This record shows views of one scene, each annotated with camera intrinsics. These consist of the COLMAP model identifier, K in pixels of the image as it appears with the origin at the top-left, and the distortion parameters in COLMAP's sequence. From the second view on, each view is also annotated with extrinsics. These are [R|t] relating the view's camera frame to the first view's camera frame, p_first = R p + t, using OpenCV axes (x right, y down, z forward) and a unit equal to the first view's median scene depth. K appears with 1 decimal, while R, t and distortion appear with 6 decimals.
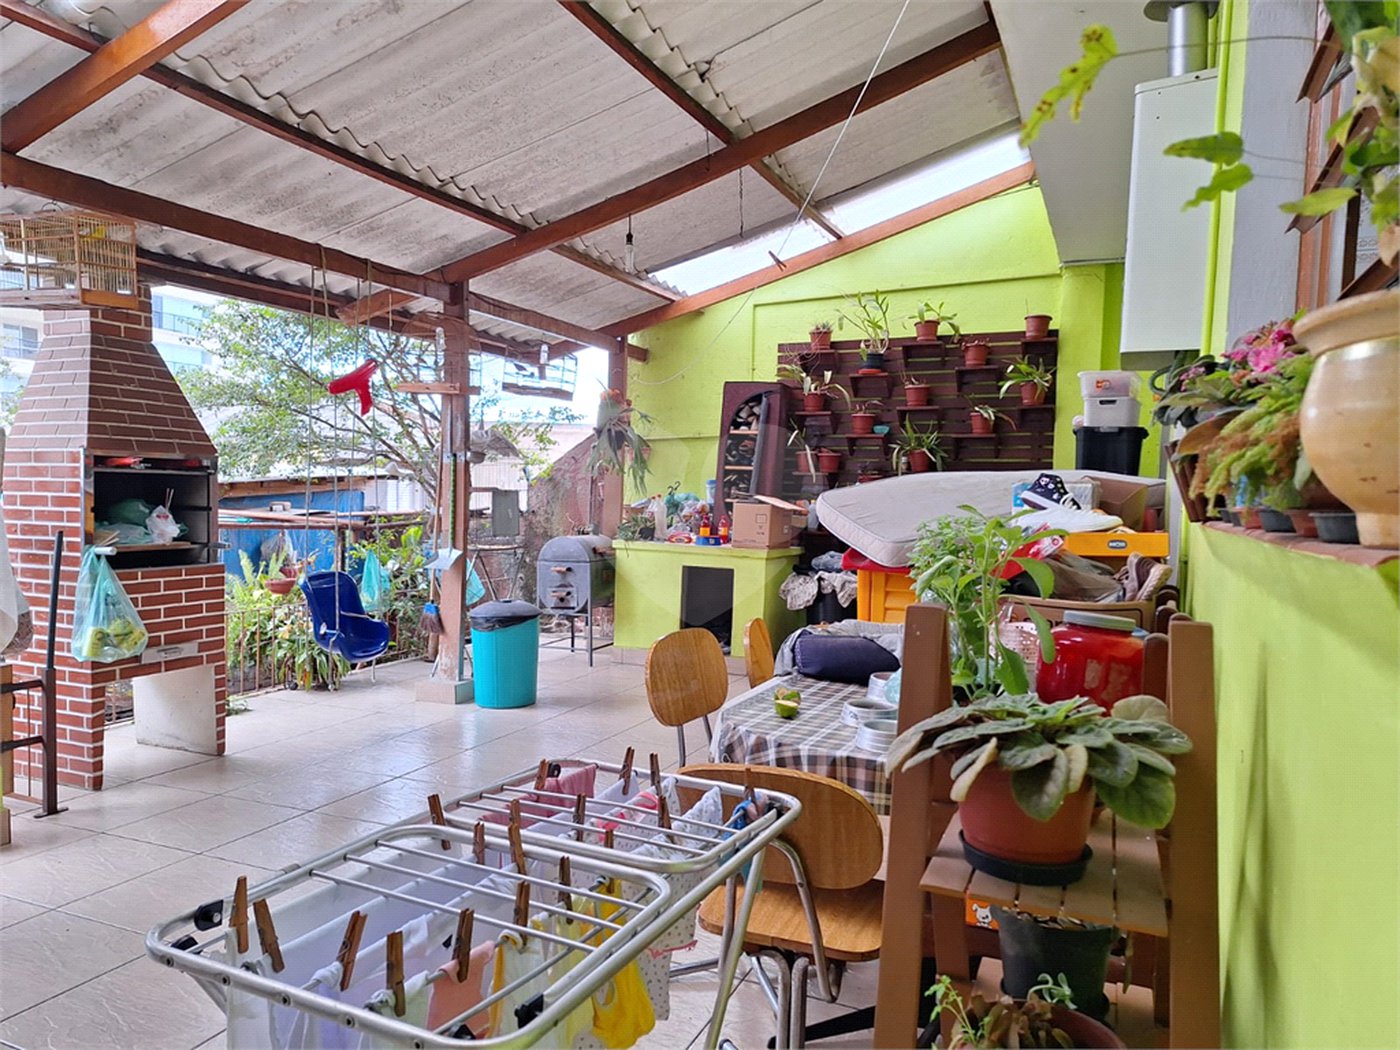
lens RADIAL K [[1001.6, 0, 700.0], [0, 1001.6, 525.0], [0, 0, 1]] dist [0.050935, -0.124412]
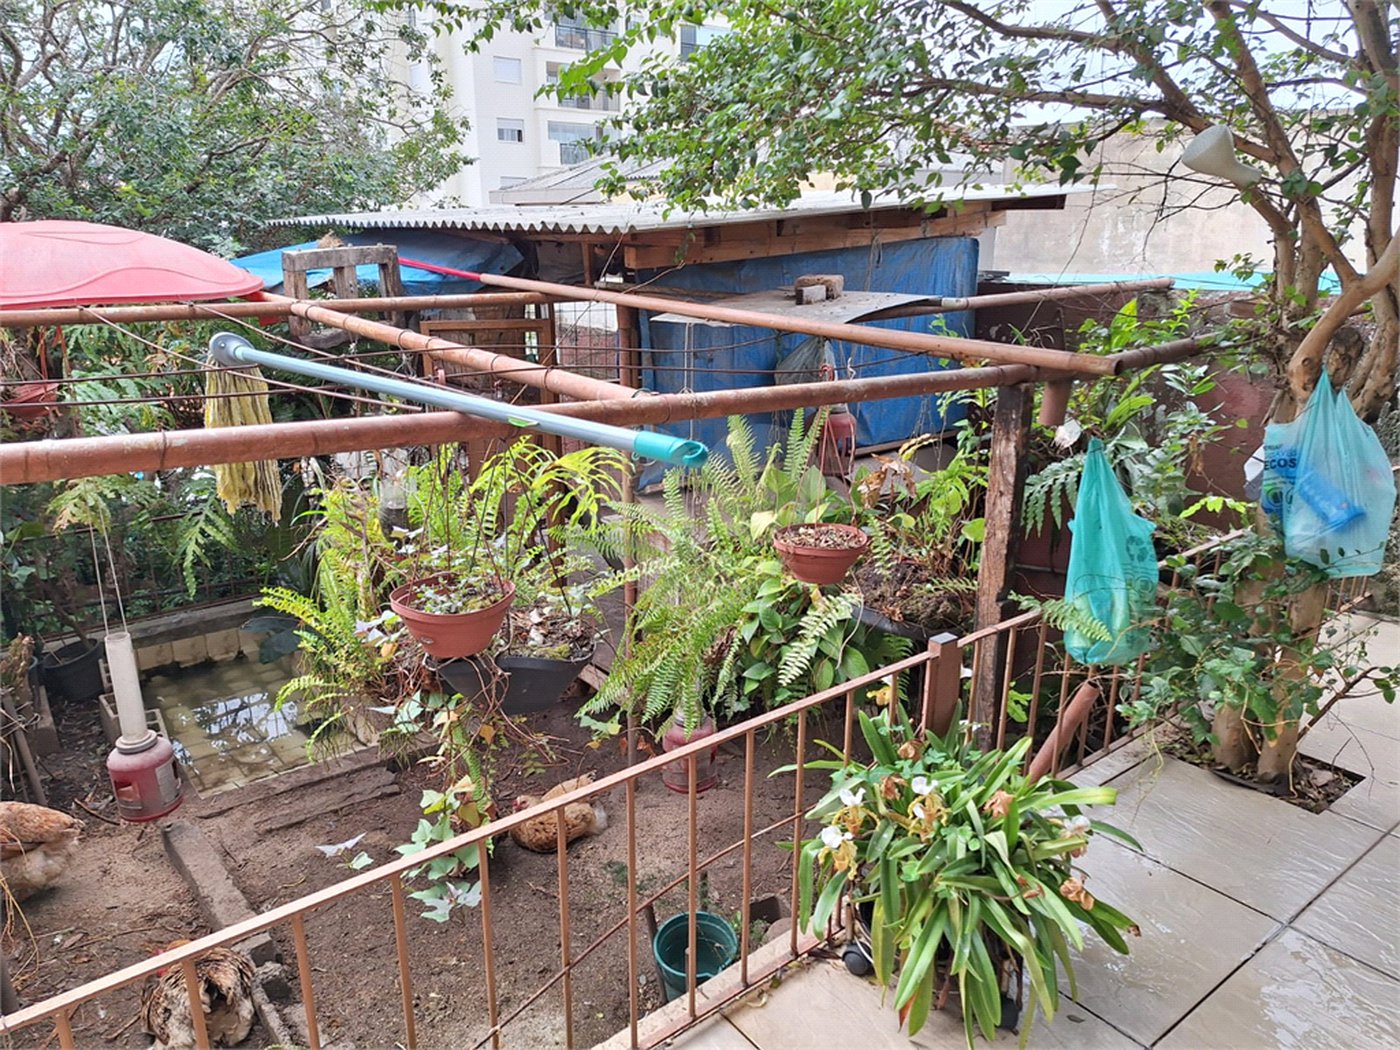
lens RADIAL K [[1001.6, 0, 700.0], [0, 1001.6, 525.0], [0, 0, 1]] dist [0.050935, -0.124412]
pose [[0.874142, 0.112465, -0.472469, -0.266768], [0.007833, 0.969428, 0.245252, -0.024921], [0.485607, -0.218086, 0.846536, 0.635880]]
